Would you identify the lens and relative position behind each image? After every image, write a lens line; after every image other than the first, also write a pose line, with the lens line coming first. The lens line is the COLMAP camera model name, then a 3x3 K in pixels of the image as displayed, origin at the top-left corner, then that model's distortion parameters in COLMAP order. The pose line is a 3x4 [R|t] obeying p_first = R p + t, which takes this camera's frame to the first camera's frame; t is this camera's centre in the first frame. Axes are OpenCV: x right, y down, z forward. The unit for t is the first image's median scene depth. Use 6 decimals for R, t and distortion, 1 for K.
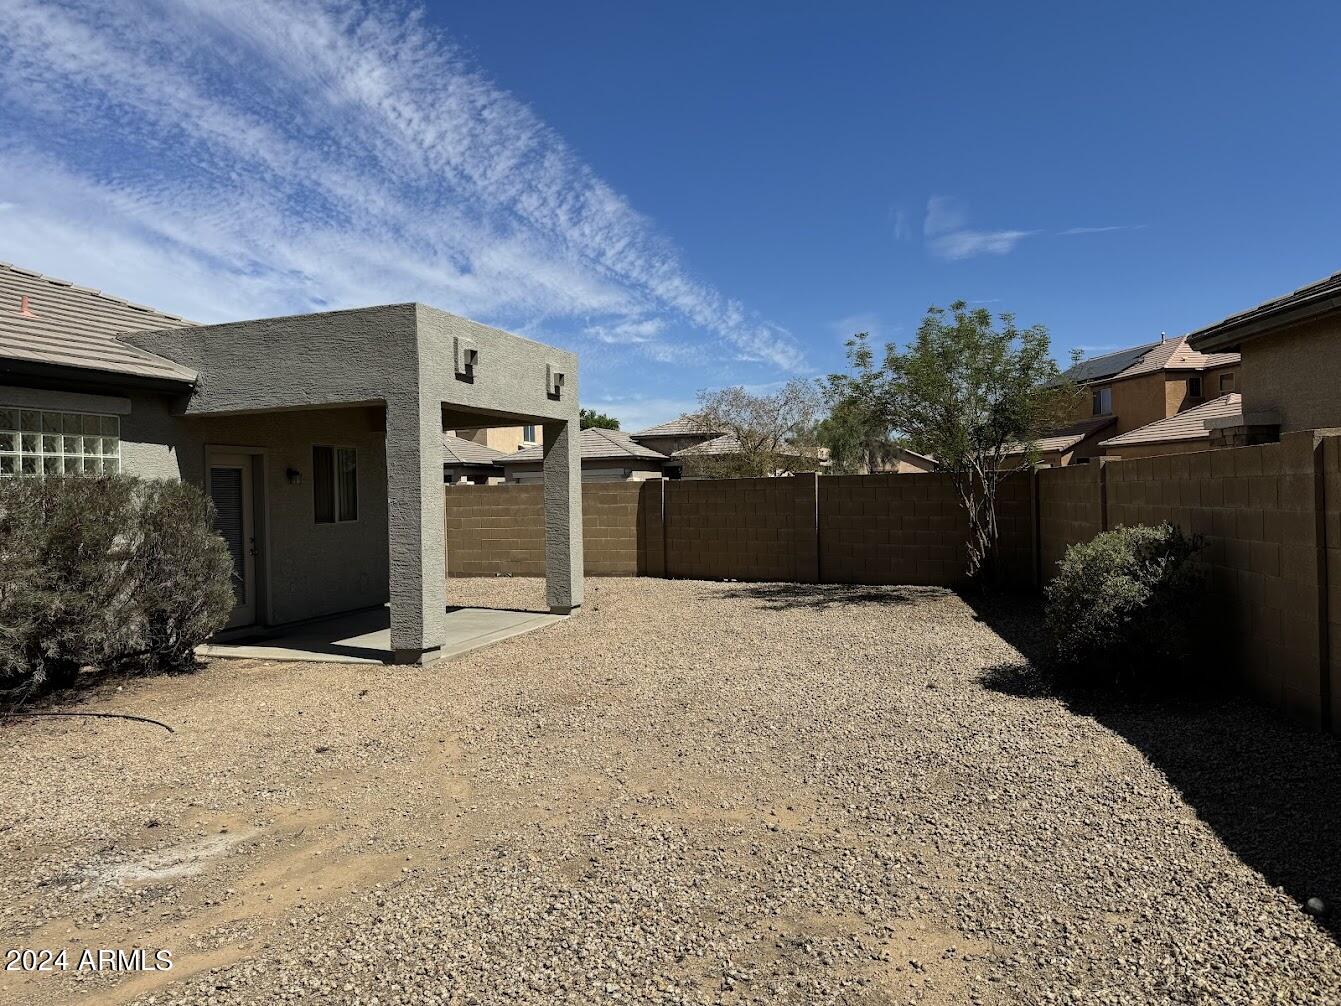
lens RADIAL K [[965.1, 0, 670.1], [0, 965.1, 511.1], [0, 0, 1]] dist [0.100532, -0.120530]
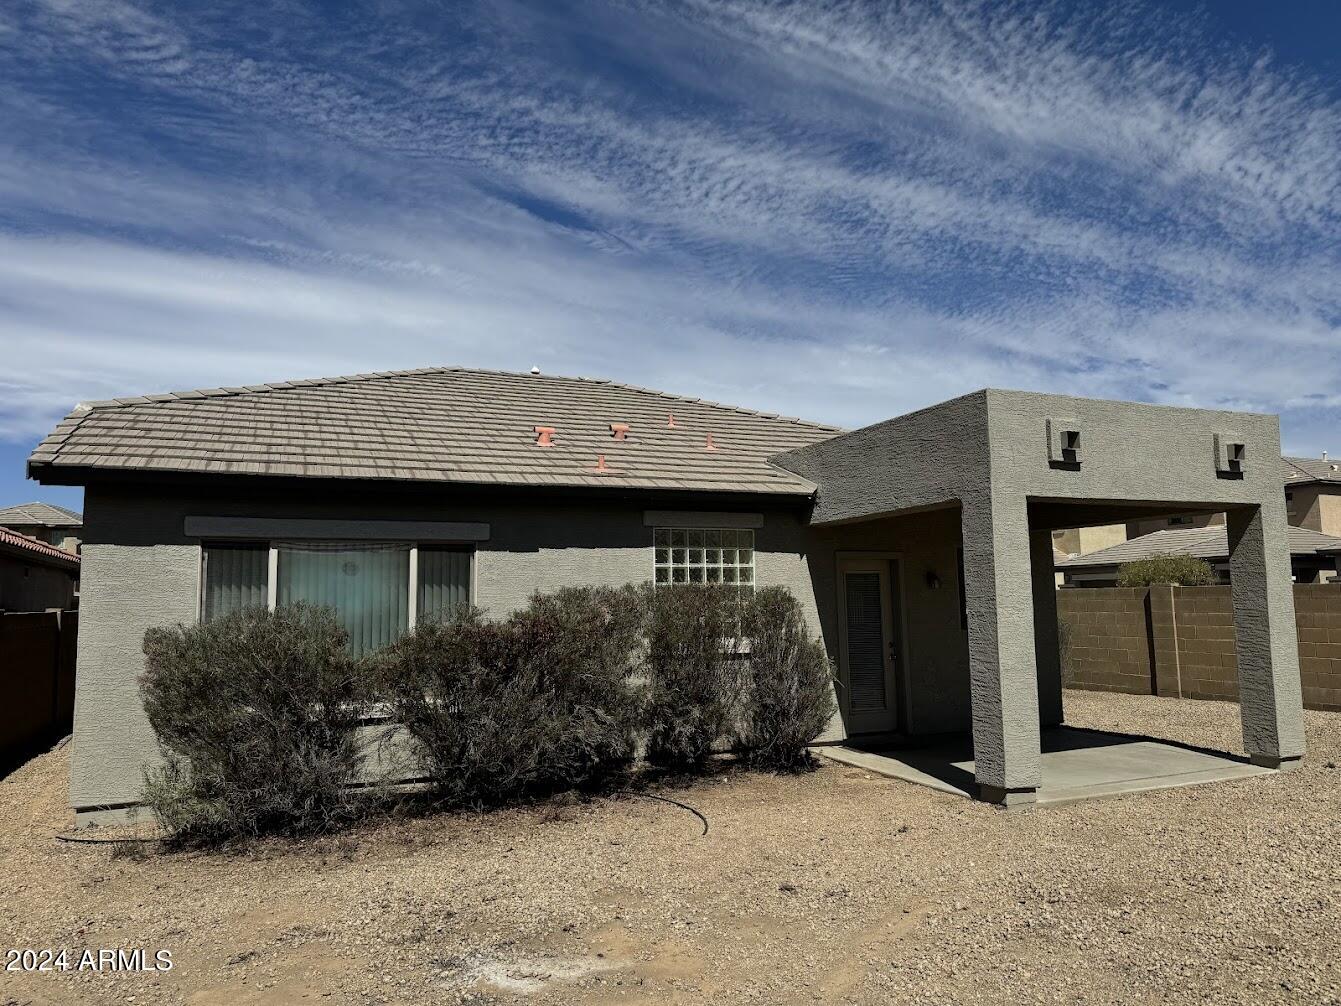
lens RADIAL K [[965.1, 0, 670.1], [0, 965.1, 511.1], [0, 0, 1]] dist [0.100532, -0.120530]
pose [[0.669779, -0.056879, -0.740378, 0.187877], [-0.011899, 0.996112, -0.087290, -0.020137], [0.742465, 0.067275, 0.666498, 0.188227]]
